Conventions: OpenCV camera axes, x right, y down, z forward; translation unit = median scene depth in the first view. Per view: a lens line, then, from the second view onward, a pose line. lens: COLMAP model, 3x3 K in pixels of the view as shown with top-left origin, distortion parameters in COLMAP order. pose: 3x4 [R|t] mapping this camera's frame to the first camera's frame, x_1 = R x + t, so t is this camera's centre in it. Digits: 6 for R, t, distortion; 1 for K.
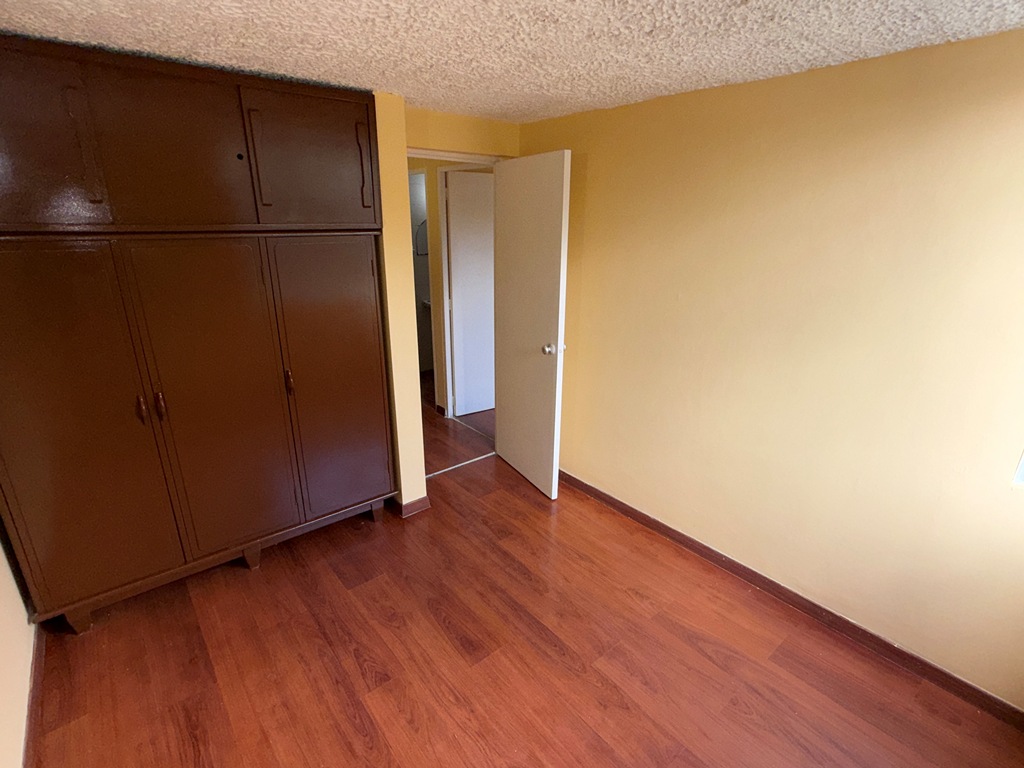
lens RADIAL K [[506.2, 0, 512.1], [0, 506.2, 384.0], [0, 0, 1]] dist [-0.000181, 0.000444]
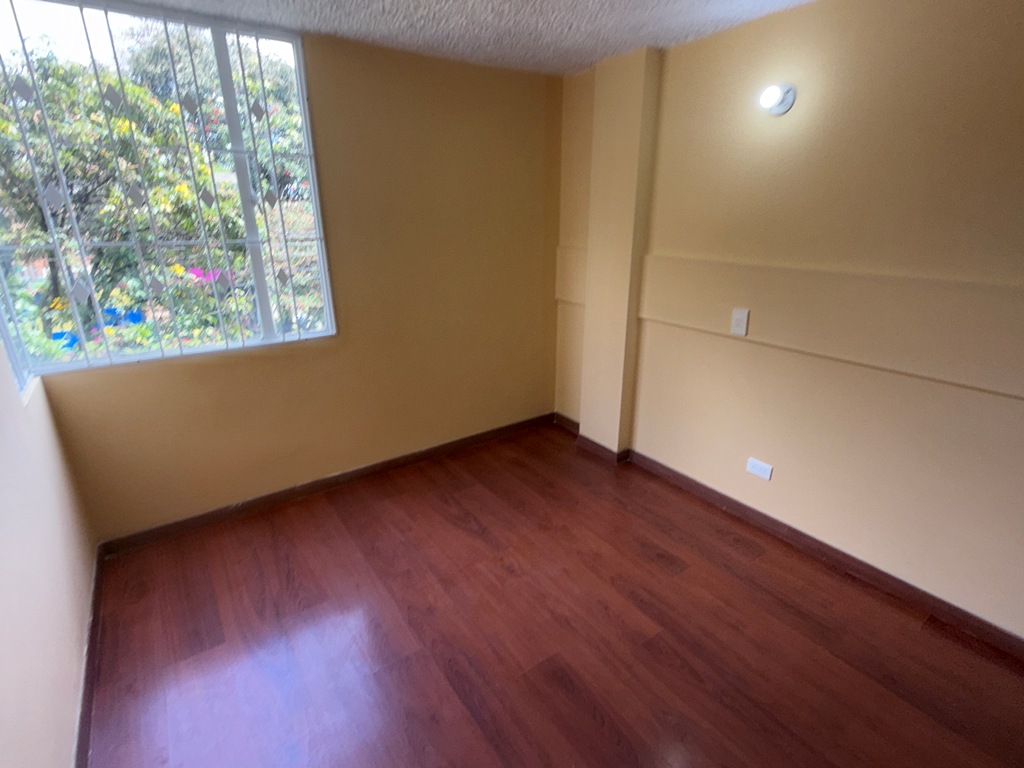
lens RADIAL K [[506.2, 0, 512.6], [0, 506.2, 382.9], [0, 0, 1]] dist [-0.000181, 0.000444]
pose [[-0.997139, -0.029902, 0.069428, -0.051847], [0.019680, 0.784080, 0.620348, -0.388132], [-0.072987, 0.619939, -0.781248, 1.463969]]
